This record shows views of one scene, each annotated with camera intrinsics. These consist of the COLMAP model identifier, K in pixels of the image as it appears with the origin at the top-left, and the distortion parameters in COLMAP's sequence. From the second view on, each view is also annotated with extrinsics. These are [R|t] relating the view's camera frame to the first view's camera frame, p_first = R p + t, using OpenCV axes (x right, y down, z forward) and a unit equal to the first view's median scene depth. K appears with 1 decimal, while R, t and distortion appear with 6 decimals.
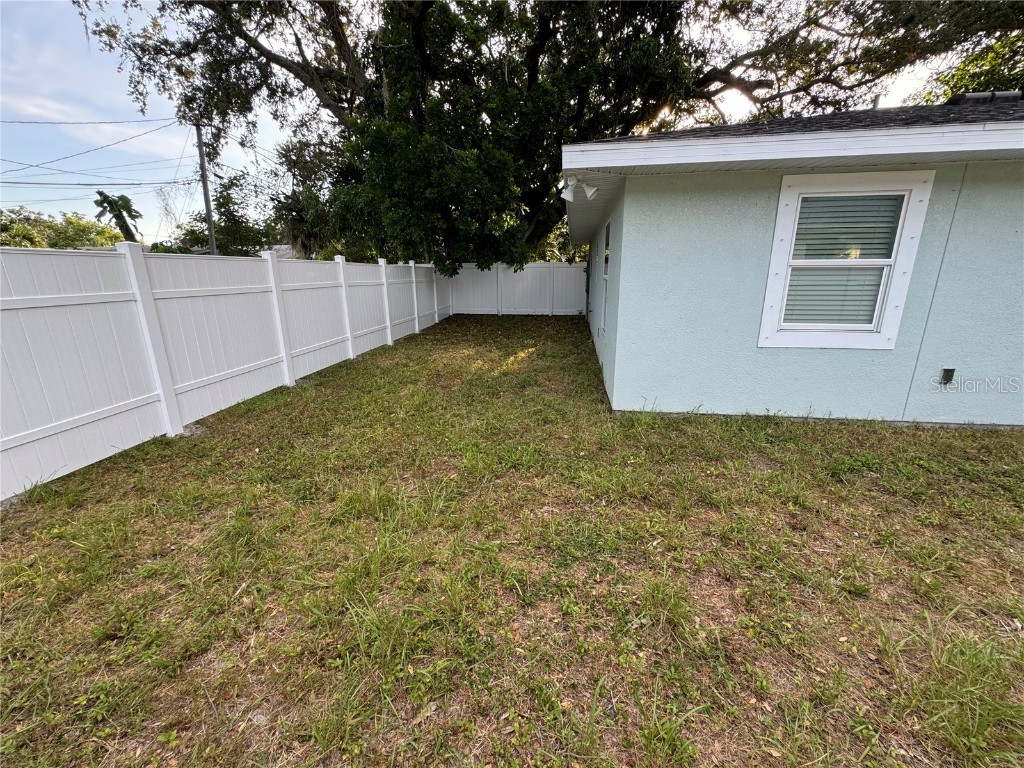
lens RADIAL K [[410.4, 0, 512.0], [0, 410.4, 384.0], [0, 0, 1]] dist [-0.001237, -0.000062]
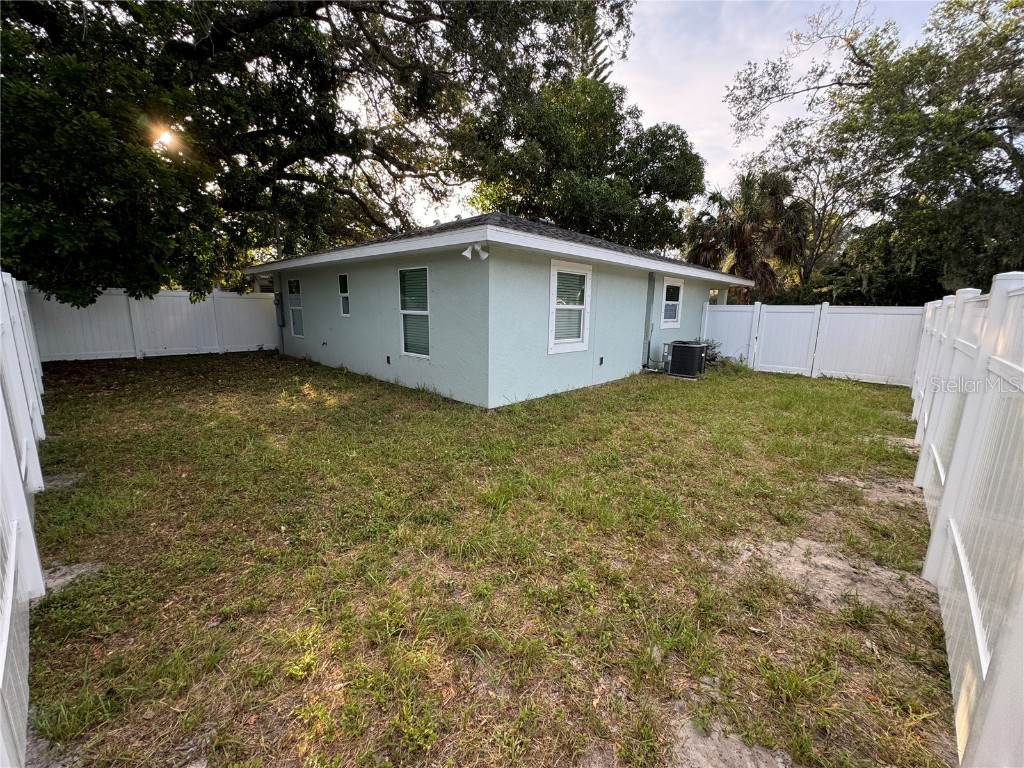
lens RADIAL K [[410.4, 0, 512.0], [0, 410.4, 384.0], [0, 0, 1]] dist [-0.001237, -0.000062]
pose [[0.579197, -0.134097, 0.804083, -0.907425], [0.192615, 0.980960, 0.024850, -0.043664], [-0.792105, 0.140486, 0.593998, 0.129348]]
